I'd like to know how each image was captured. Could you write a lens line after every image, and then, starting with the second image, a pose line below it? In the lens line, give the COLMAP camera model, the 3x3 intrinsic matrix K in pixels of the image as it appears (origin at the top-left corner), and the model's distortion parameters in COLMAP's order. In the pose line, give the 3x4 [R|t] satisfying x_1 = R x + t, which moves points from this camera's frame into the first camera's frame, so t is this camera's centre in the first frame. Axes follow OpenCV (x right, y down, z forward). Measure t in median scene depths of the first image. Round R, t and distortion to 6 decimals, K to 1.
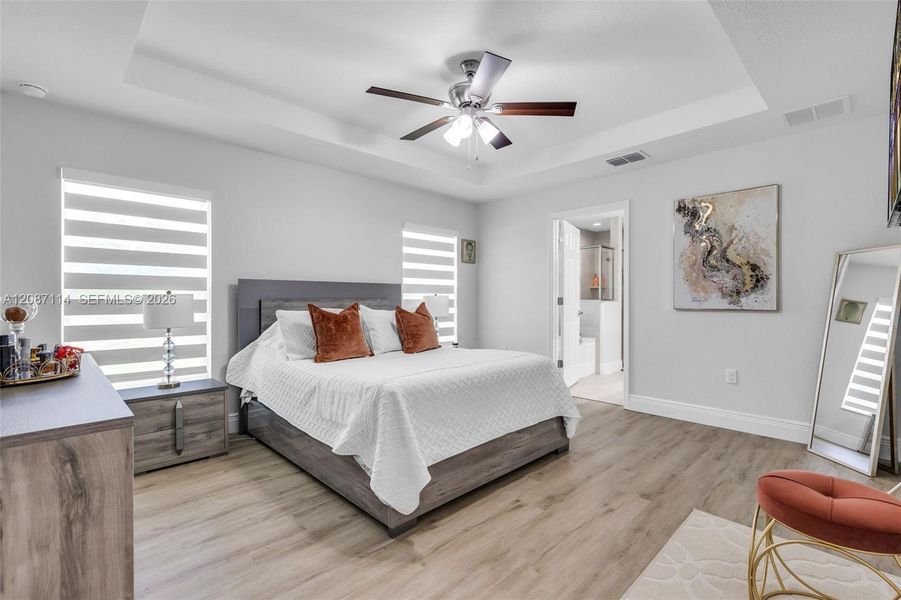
lens RADIAL K [[404.4, 0, 457.6], [0, 404.4, 304.2], [0, 0, 1]] dist [0.002447, 0.000863]
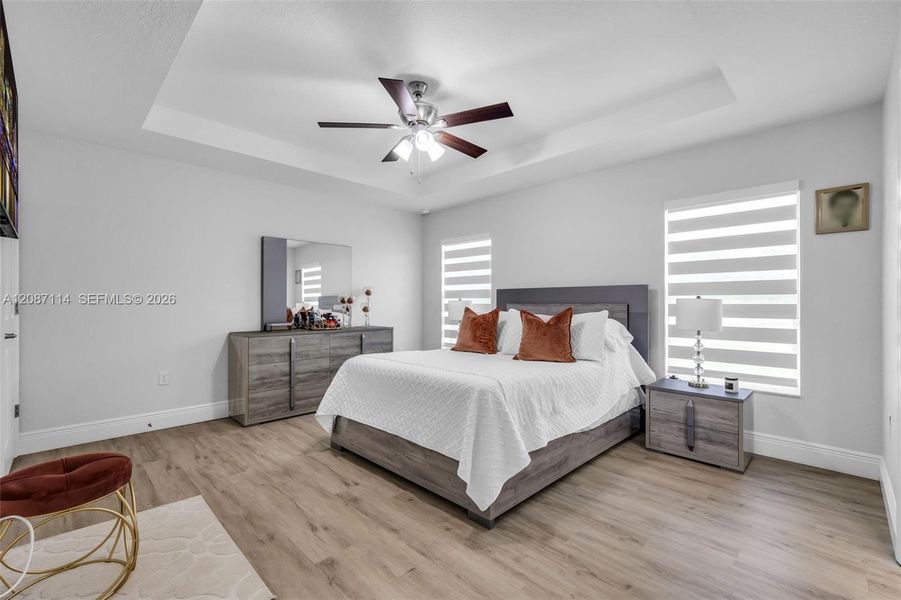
lens RADIAL K [[404.4, 0, 459.3], [0, 404.4, 294.9], [0, 0, 1]] dist [0.002447, 0.000863]
pose [[0.010597, -0.017837, -0.999785, 0.616292], [-0.019545, 0.999646, -0.018041, -0.007724], [0.999753, 0.019732, 0.010244, 0.613522]]
